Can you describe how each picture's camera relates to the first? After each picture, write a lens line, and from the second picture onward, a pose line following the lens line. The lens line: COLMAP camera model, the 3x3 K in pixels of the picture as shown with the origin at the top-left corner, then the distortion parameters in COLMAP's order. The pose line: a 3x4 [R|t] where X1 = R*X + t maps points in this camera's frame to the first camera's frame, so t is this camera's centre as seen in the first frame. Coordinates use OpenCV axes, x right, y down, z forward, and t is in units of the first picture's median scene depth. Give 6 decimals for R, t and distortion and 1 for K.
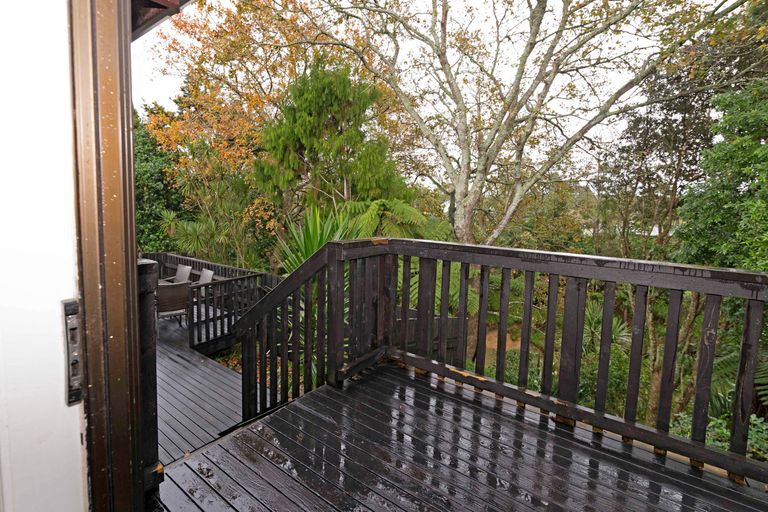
lens RADIAL K [[330.1, 0, 384.8], [0, 330.1, 259.7], [0, 0, 1]] dist [-0.025605, 0.000034]
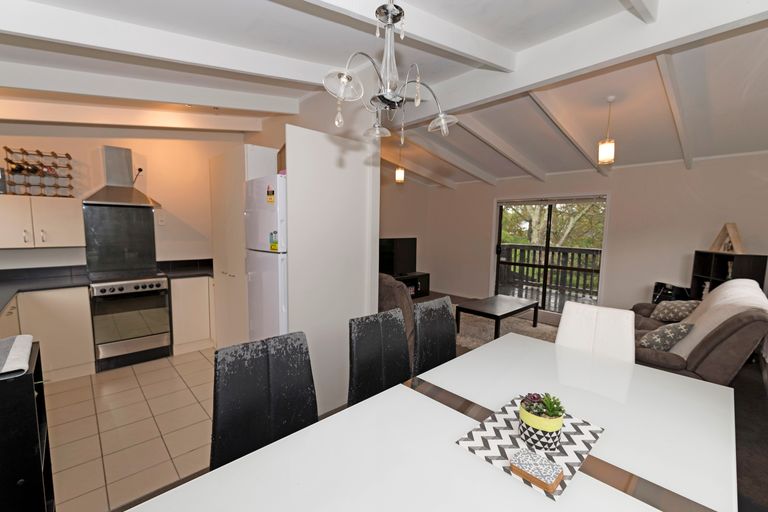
lens RADIAL K [[330.1, 0, 384.8], [0, 330.1, 259.7], [0, 0, 1]] dist [-0.025605, 0.000034]
pose [[0.976538, 0.005965, -0.215264, -0.157405], [-0.017996, 0.998380, -0.053972, 0.092478], [0.214593, 0.056580, 0.975063, -0.782359]]
